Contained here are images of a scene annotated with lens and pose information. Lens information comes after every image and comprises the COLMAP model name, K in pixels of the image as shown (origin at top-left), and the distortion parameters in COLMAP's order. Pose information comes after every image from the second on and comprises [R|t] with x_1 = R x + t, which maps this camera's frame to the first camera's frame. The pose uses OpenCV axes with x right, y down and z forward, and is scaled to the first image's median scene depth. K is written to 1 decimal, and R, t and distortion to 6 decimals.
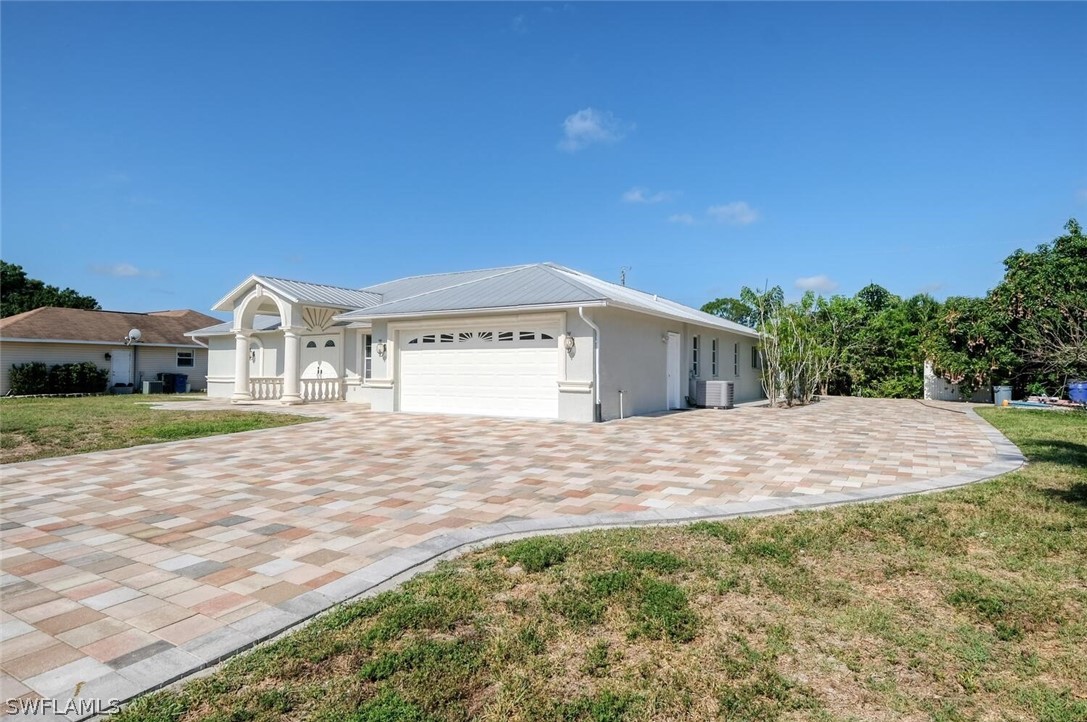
lens RADIAL K [[611.7, 0, 543.4], [0, 611.7, 362.9], [0, 0, 1]] dist [-0.036626, 0.000144]
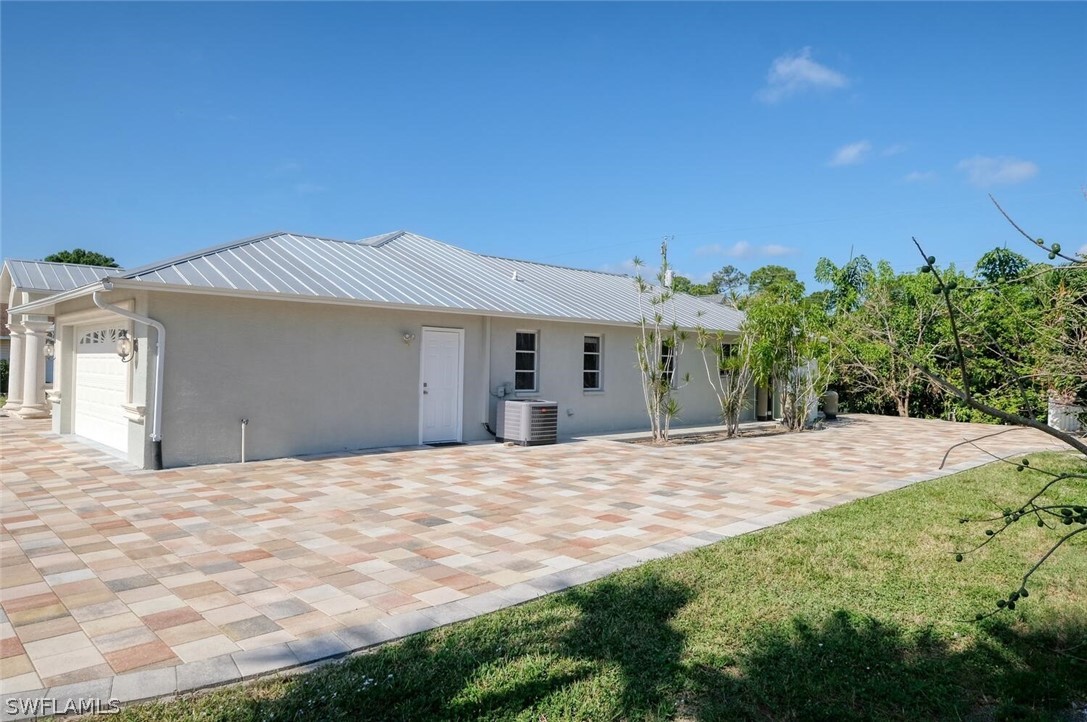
lens RADIAL K [[705.7, 0, 543.0], [0, 705.7, 356.9], [0, 0, 1]] dist [-0.044121, -0.002250]
pose [[0.966838, 0.003922, -0.255362, 0.481355], [-0.004382, 0.999990, -0.001233, -0.015547], [0.255355, 0.002312, 0.966845, 0.286568]]
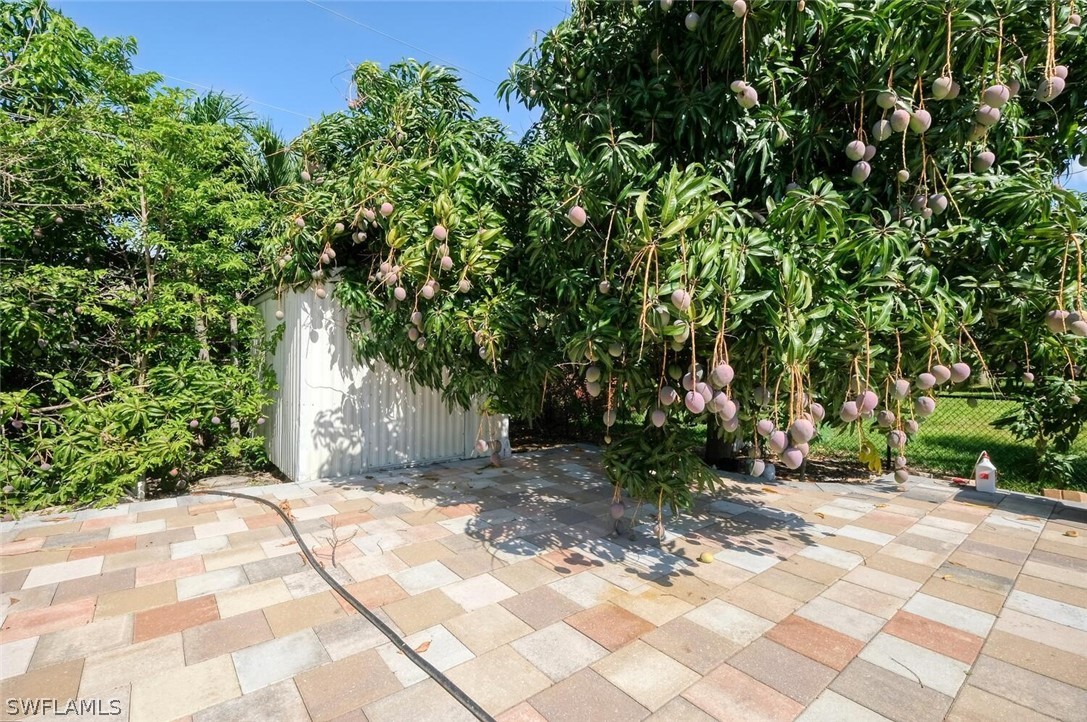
lens RADIAL K [[481.3, 0, 540.7], [0, 481.3, 354.3], [0, 0, 1]] dist [0.013042, 0.000079]
pose [[0.337038, -0.008953, 0.941449, 0.781757], [-0.016352, 0.999748, 0.015362, 0.020986], [-0.941349, -0.020572, 0.336806, 1.354049]]
